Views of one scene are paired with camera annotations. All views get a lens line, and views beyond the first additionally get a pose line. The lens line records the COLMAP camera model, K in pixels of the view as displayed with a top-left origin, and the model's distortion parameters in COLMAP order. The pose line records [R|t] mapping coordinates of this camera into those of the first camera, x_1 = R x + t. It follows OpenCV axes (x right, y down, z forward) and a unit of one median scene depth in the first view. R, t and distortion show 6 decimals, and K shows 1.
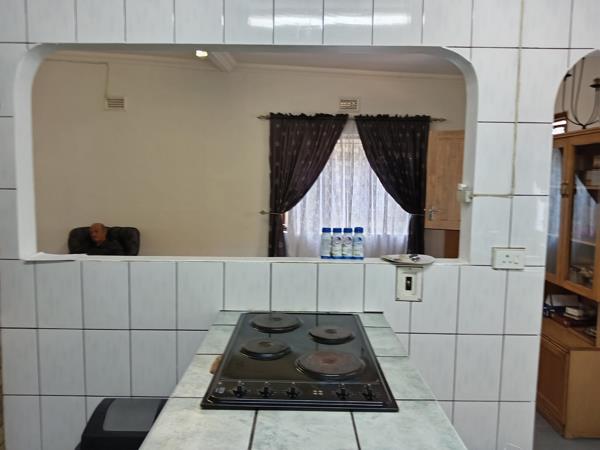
lens RADIAL K [[473.0, 0, 300.0], [0, 473.0, 225.0], [0, 0, 1]] dist [0.003331, -0.008015]
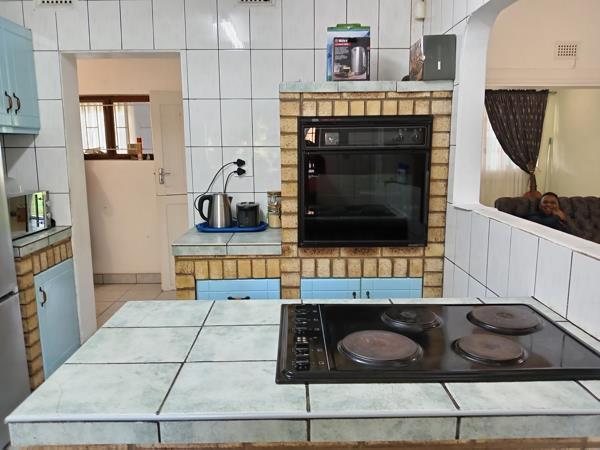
lens RADIAL K [[473.0, 0, 300.0], [0, 473.0, 225.0], [0, 0, 1]] dist [0.003331, -0.008015]
pose [[0.010968, 0.149891, -0.988642, 1.070644], [-0.095560, 0.984333, 0.148177, -0.038838], [0.995363, 0.092849, 0.025120, 1.011831]]
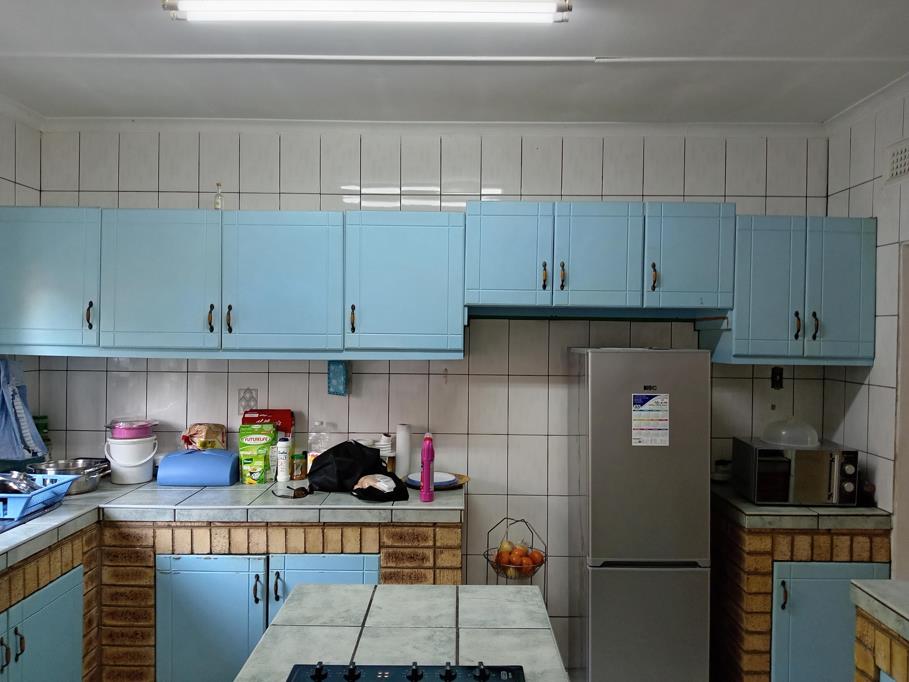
lens RADIAL K [[716.5, 0, 454.5], [0, 716.5, 341.0], [0, 0, 1]] dist [0.003331, -0.008015]
pose [[-0.999569, -0.028190, 0.008171, -0.081401], [-0.027130, 0.993650, 0.109199, -0.356999], [-0.011197, 0.108930, -0.993986, 2.276771]]
